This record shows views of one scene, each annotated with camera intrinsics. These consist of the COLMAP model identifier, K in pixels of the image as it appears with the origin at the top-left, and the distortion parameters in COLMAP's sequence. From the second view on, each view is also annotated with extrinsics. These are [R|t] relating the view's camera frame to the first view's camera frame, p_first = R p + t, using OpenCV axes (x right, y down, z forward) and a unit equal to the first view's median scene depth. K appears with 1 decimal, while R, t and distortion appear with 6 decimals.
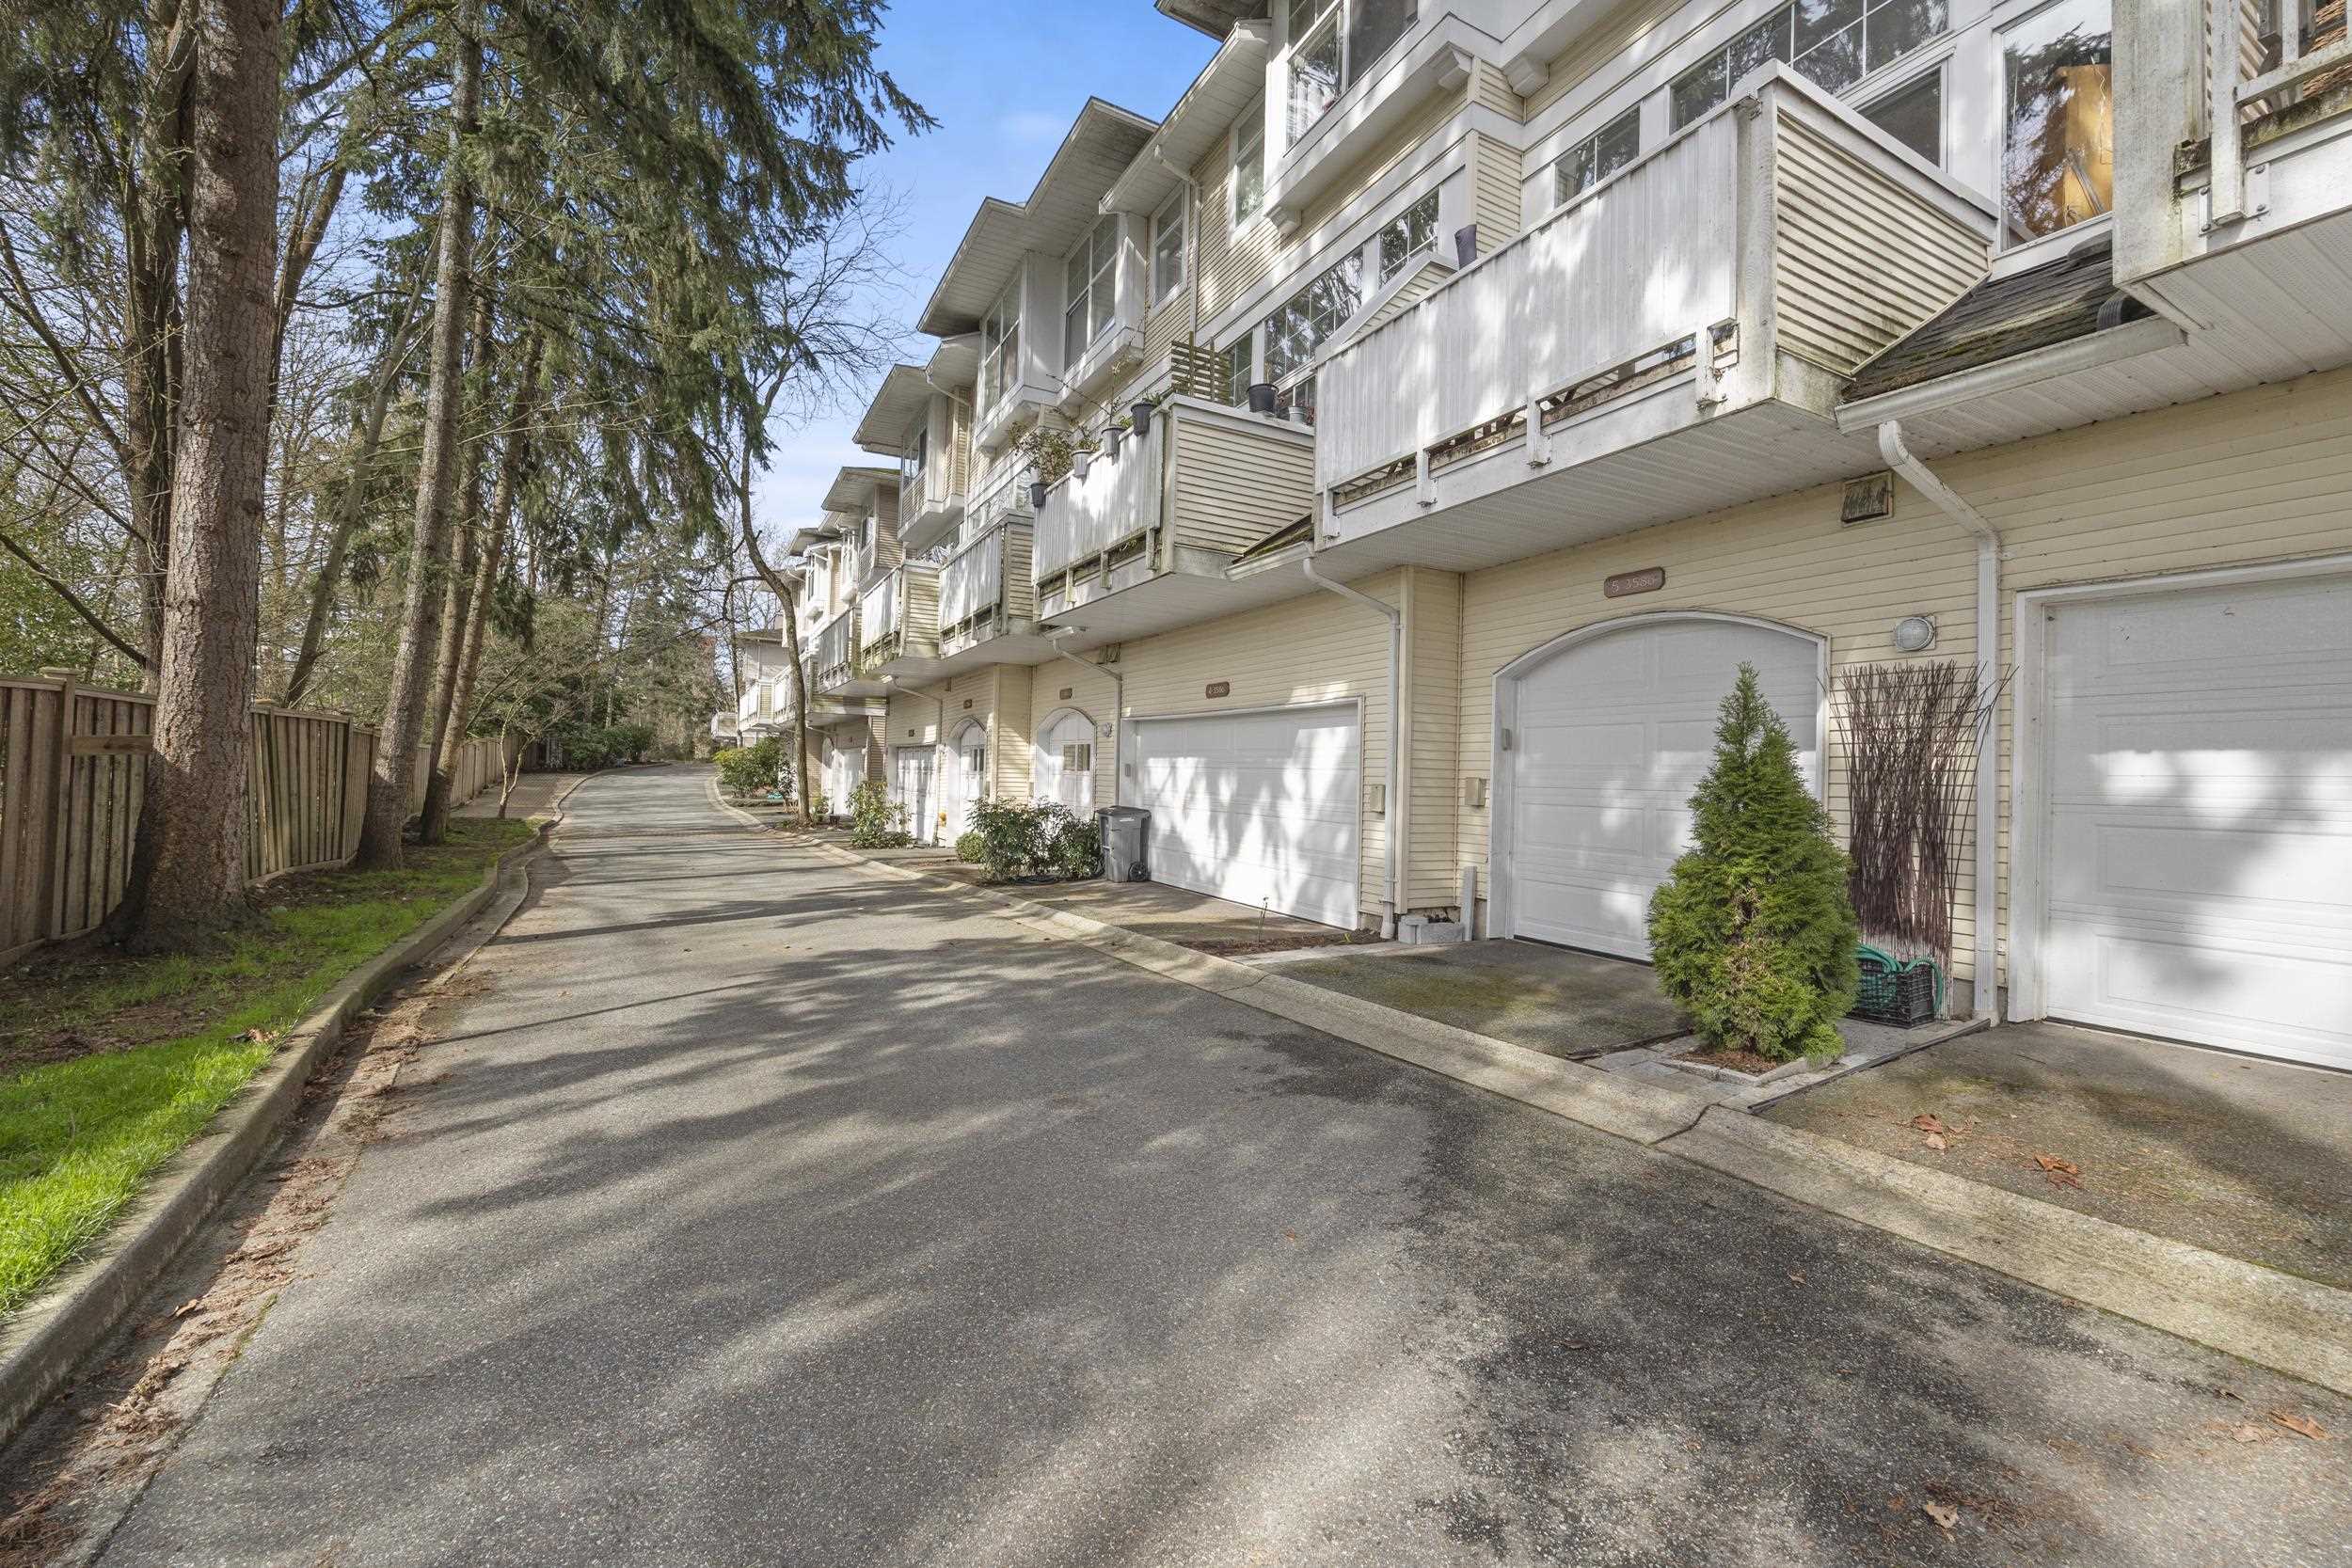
lens RADIAL K [[948.7, 0, 1168.2], [0, 948.7, 753.2], [0, 0, 1]] dist [-0.014769, 0.000129]
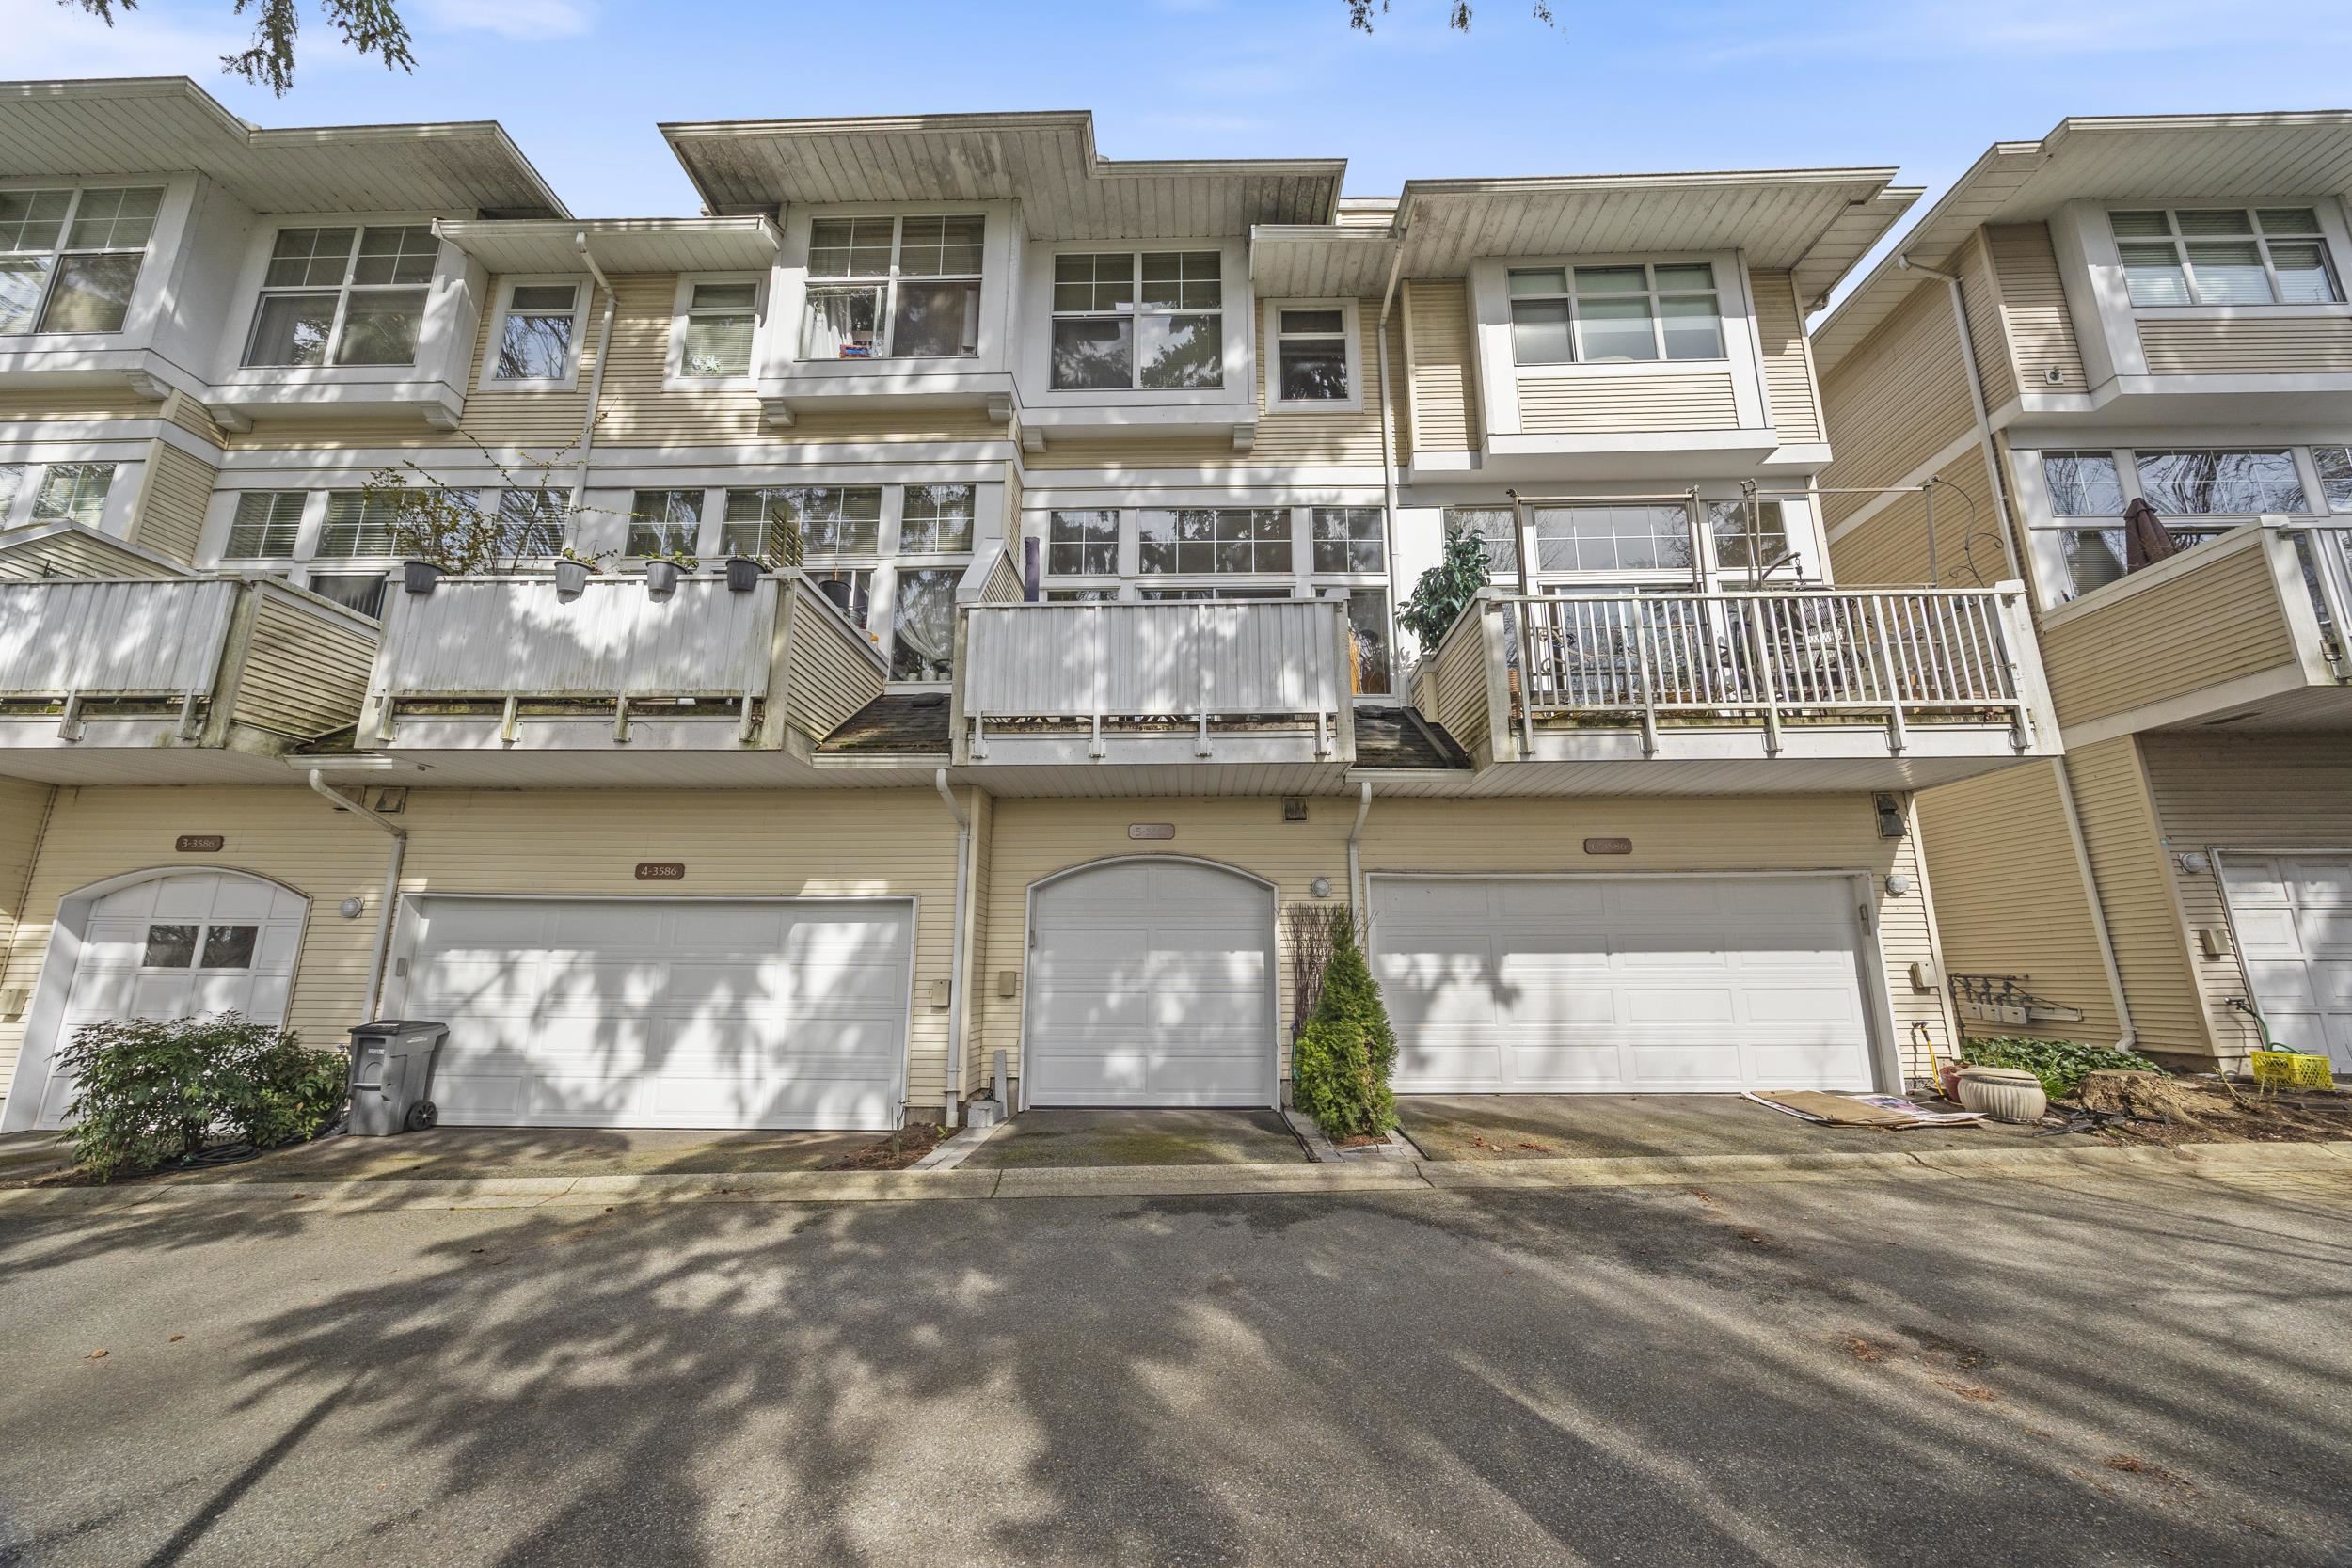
lens RADIAL K [[896.2, 0, 1180.7], [0, 896.2, 761.4], [0, 0, 1]] dist [-0.002089, -0.000260]
pose [[0.477112, 0.179697, 0.860275, -0.498127], [-0.011883, 0.980102, -0.198137, -0.009979], [-0.878762, 0.084311, 0.469754, 0.218968]]
